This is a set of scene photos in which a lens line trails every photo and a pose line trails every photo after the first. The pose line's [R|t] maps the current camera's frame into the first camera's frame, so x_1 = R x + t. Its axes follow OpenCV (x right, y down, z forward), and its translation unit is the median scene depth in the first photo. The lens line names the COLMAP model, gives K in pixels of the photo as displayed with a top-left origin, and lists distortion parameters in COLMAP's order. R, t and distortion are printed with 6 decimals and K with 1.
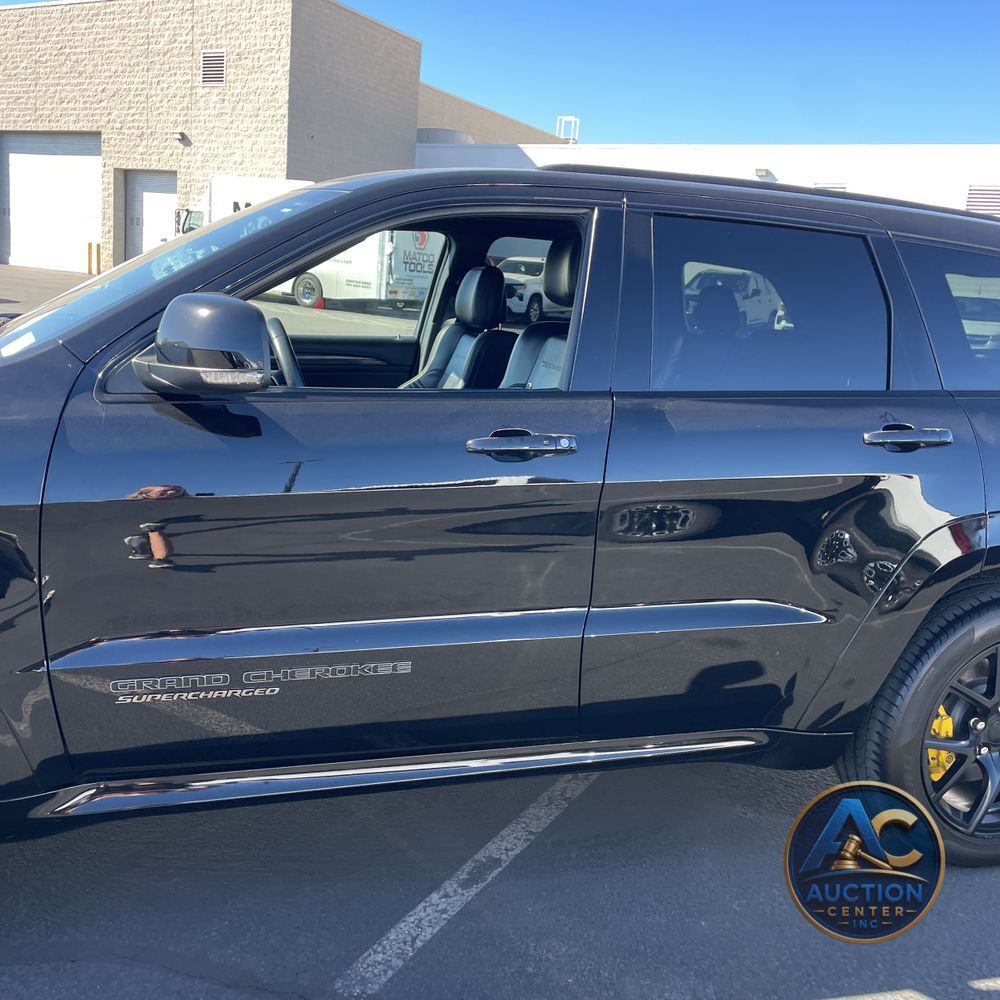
lens RADIAL K [[1051.4, 0, 500.0], [0, 1051.4, 500.0], [0, 0, 1]] dist [0.107424, -0.161020]
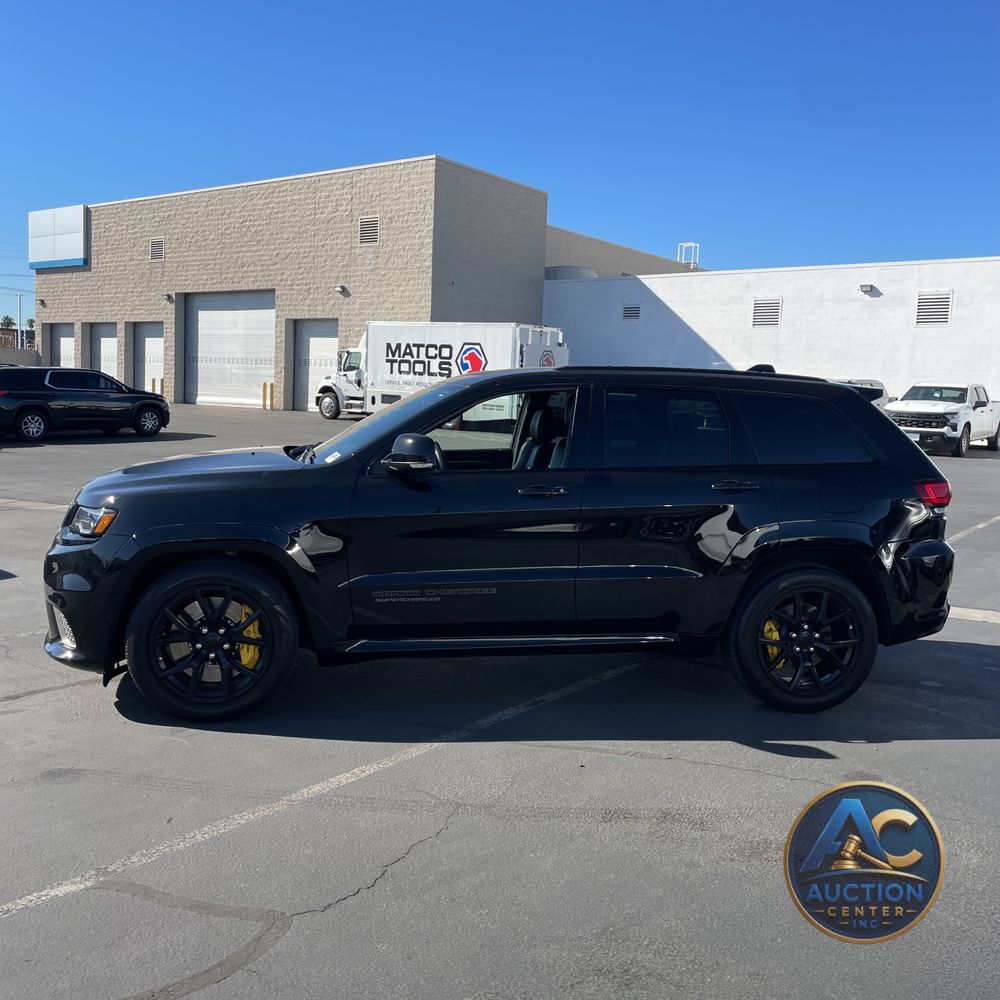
lens RADIAL K [[3553.6, 0, 500.0], [0, 3553.6, 500.0], [0, 0, 1]] dist [0.063968, 0.640130]
pose [[0.986143, -0.036092, -0.161924, 0.488415], [0.012355, 0.989315, -0.145269, 0.449597], [0.165437, 0.141256, 0.976052, -2.712365]]
